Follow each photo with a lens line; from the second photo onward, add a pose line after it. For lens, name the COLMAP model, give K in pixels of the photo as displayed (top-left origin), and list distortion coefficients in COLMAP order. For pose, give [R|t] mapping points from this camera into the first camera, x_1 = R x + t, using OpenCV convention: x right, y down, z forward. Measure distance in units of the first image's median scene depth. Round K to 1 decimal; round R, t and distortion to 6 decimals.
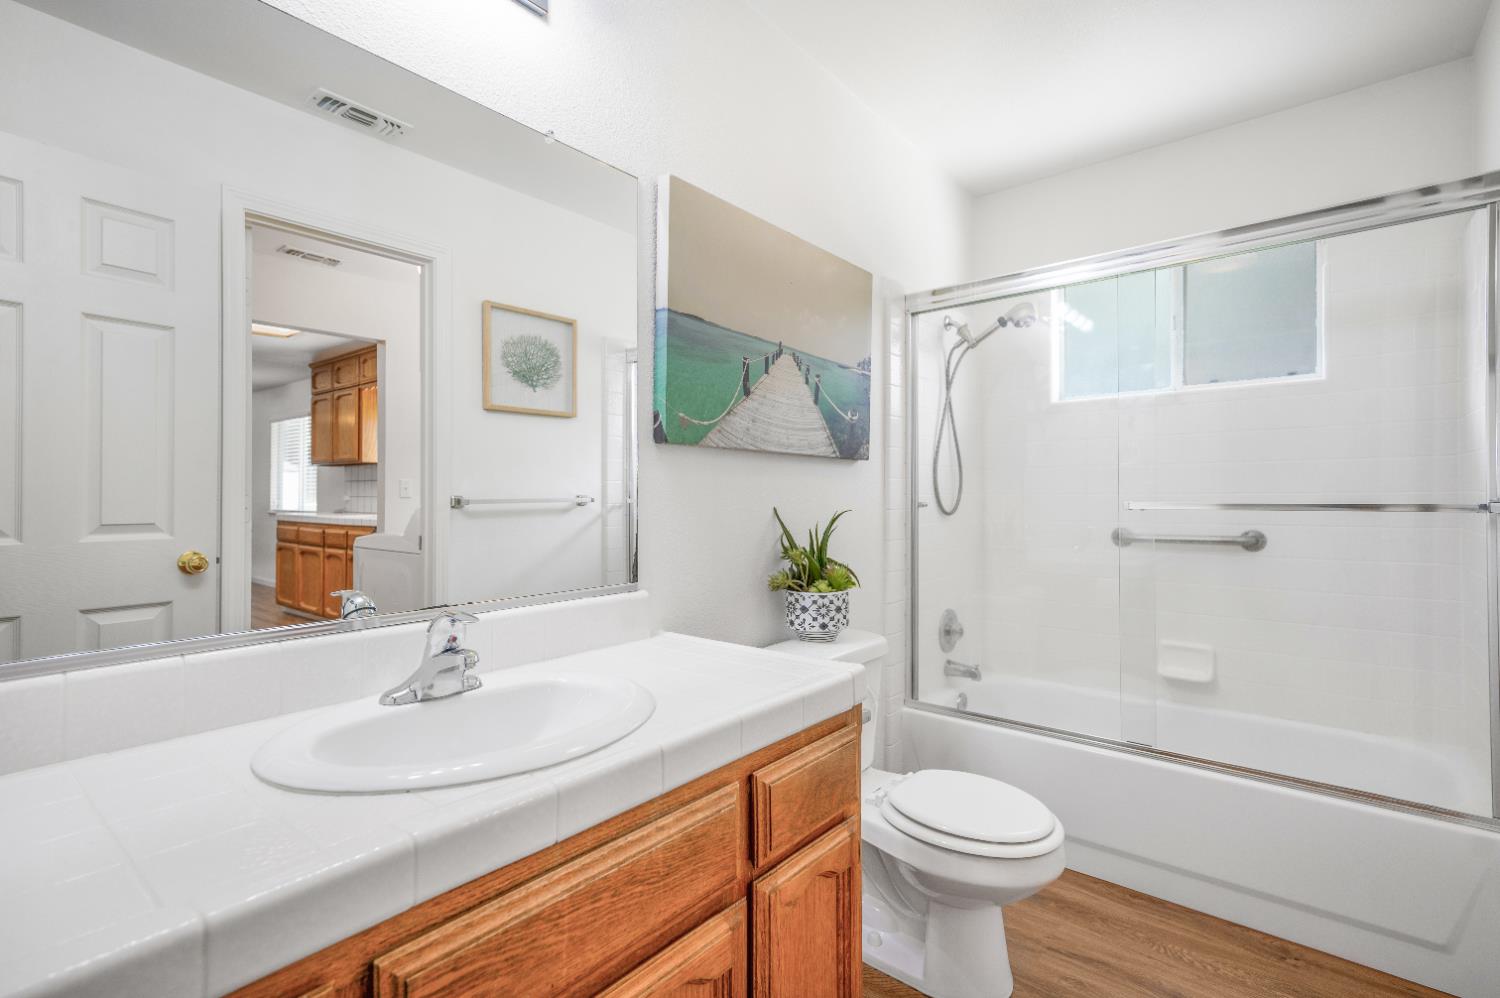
lens RADIAL K [[701.9, 0, 750.0], [0, 701.9, 499.0], [0, 0, 1]] dist [0.019919, 0.000288]
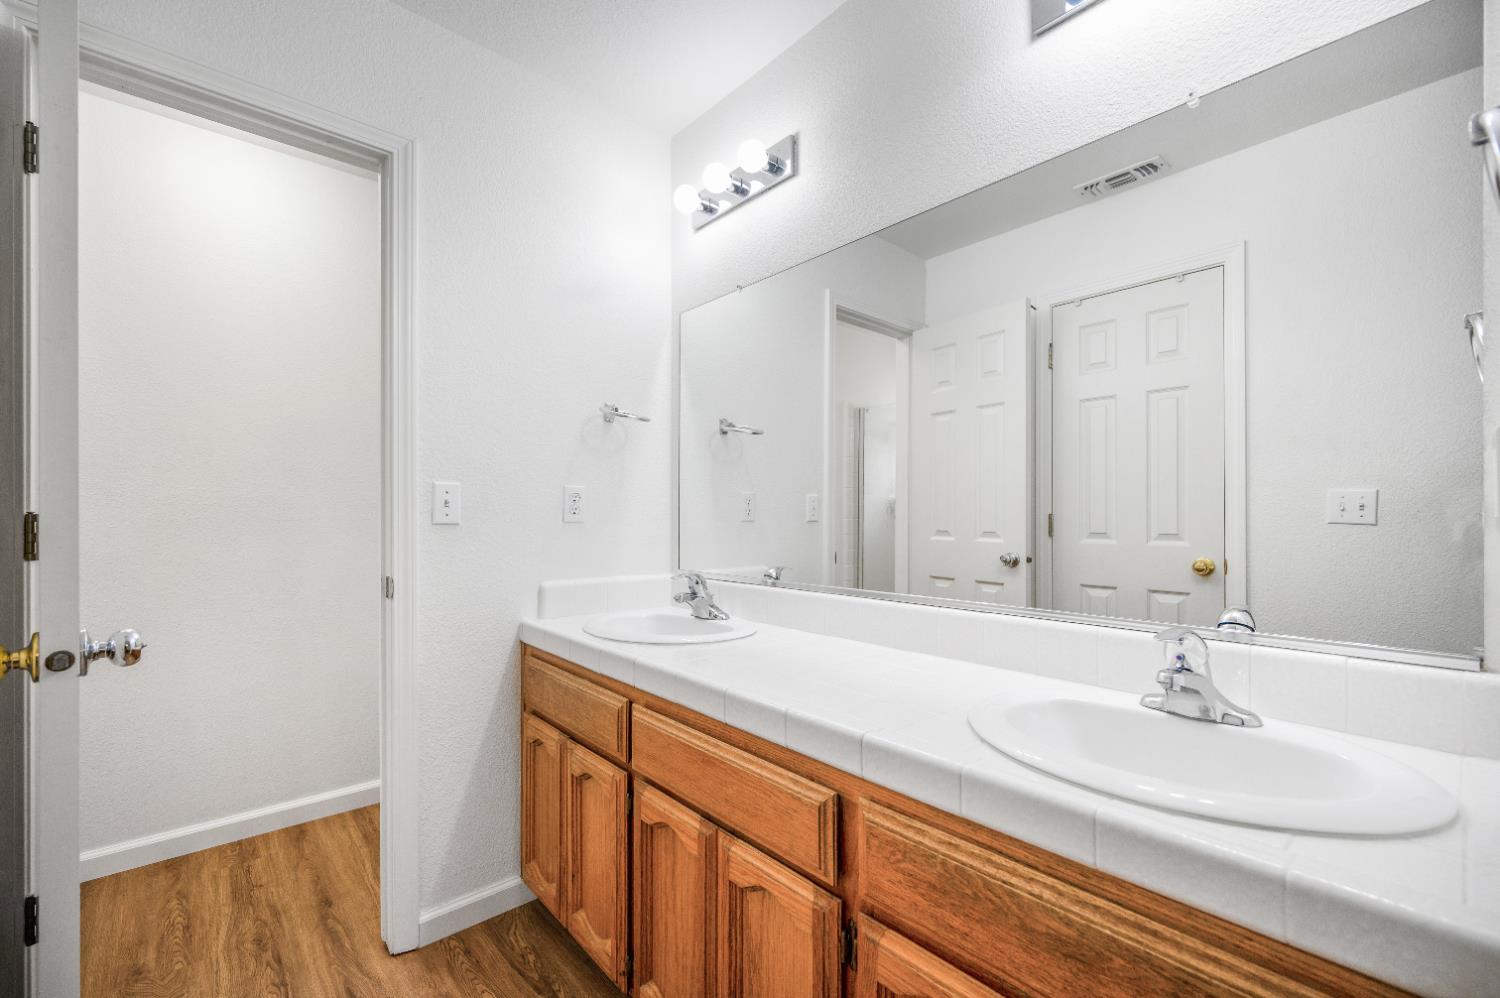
lens RADIAL K [[591.8, 0, 757.9], [0, 591.8, 518.6], [0, 0, 1]] dist [-0.001769, -0.000190]
pose [[-0.104886, -0.000793, -0.994484, 0.447500], [0.010100, 0.999947, -0.001863, 0.002602], [0.994433, -0.010240, -0.104872, 0.500609]]
